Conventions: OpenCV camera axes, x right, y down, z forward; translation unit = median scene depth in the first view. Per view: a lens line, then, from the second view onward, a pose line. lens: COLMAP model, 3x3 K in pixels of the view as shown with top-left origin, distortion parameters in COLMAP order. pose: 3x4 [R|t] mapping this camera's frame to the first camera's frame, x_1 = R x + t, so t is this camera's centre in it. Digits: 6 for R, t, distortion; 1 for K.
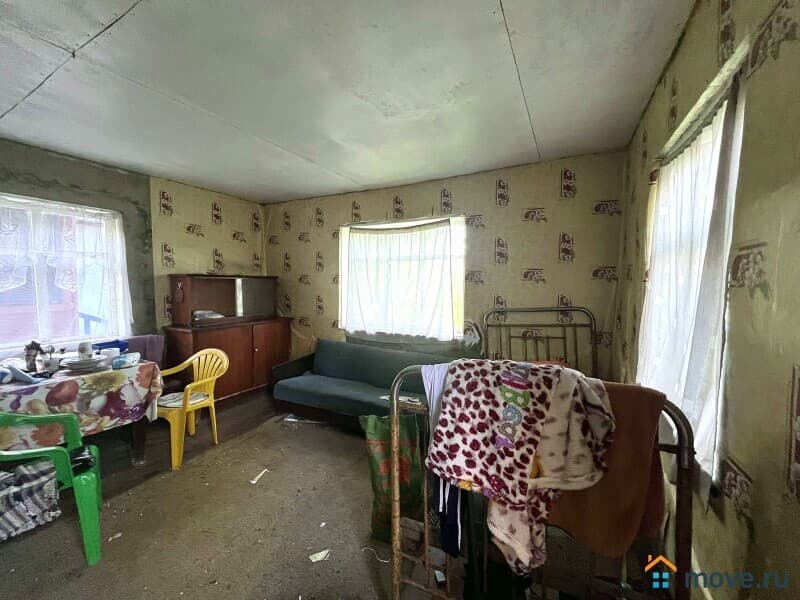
lens RADIAL K [[322.7, 0, 400.9], [0, 322.7, 301.3], [0, 0, 1]] dist [-0.000799, 0.000292]
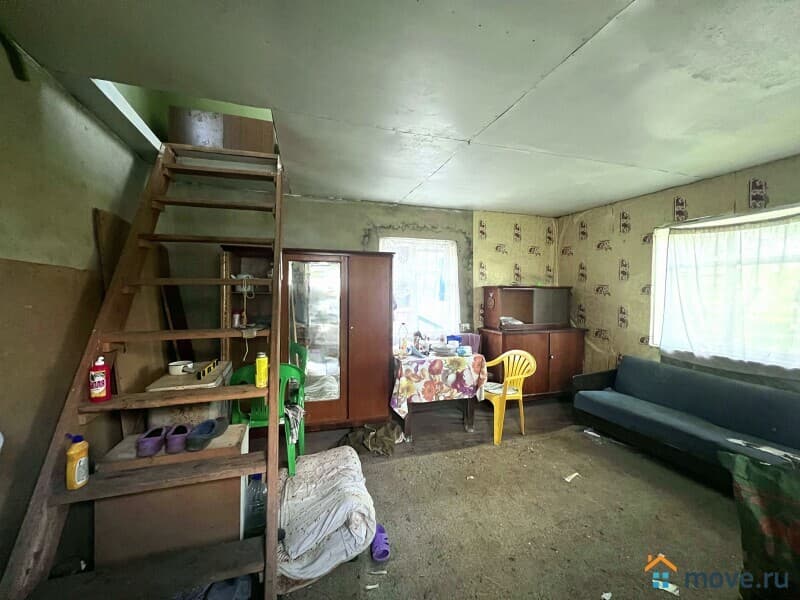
lens RADIAL K [[322.7, 0, 397.8], [0, 322.7, 299.9], [0, 0, 1]] dist [-0.000799, 0.000292]
pose [[0.710537, 0.016920, -0.703456, -0.077865], [-0.041078, 0.999003, -0.017463, 0.004142], [0.702459, 0.041305, 0.710524, -0.119375]]
